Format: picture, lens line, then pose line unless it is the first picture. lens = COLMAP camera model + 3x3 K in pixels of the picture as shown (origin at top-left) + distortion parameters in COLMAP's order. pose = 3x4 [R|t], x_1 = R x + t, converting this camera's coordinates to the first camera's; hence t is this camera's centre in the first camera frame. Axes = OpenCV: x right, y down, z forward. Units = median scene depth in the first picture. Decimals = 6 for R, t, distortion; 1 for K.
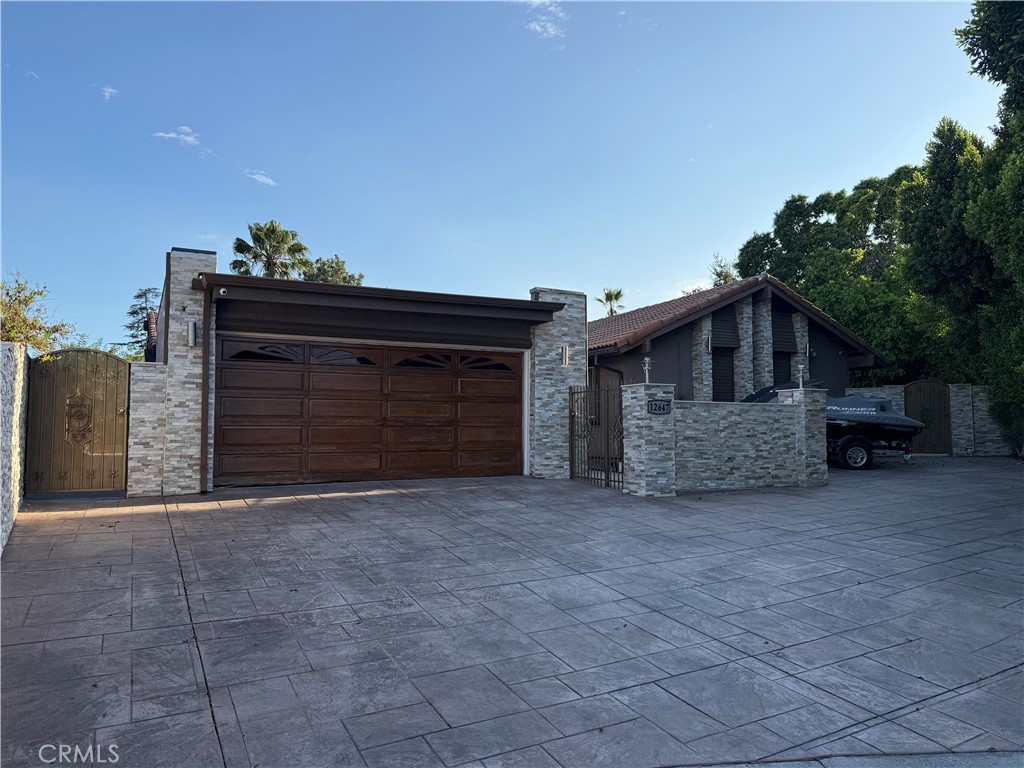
lens RADIAL K [[697.8, 0, 508.4], [0, 697.8, 379.2], [0, 0, 1]] dist [0.047427, -0.031720]
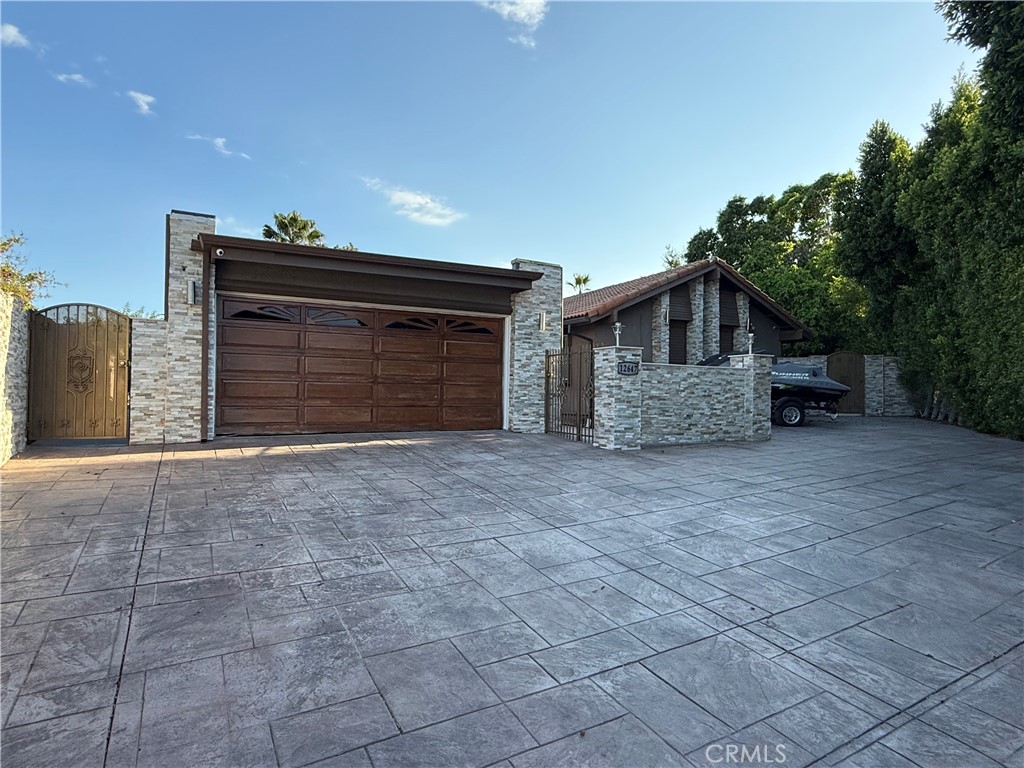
lens RADIAL K [[561.6, 0, 510.5], [0, 561.6, 380.5], [0, 0, 1]] dist [0.001188, 0.005945]
pose [[0.999478, 0.013720, 0.029248, 0.009844], [-0.015209, 0.998567, 0.051303, 0.021707], [-0.028503, -0.051721, 0.998255, 0.170767]]
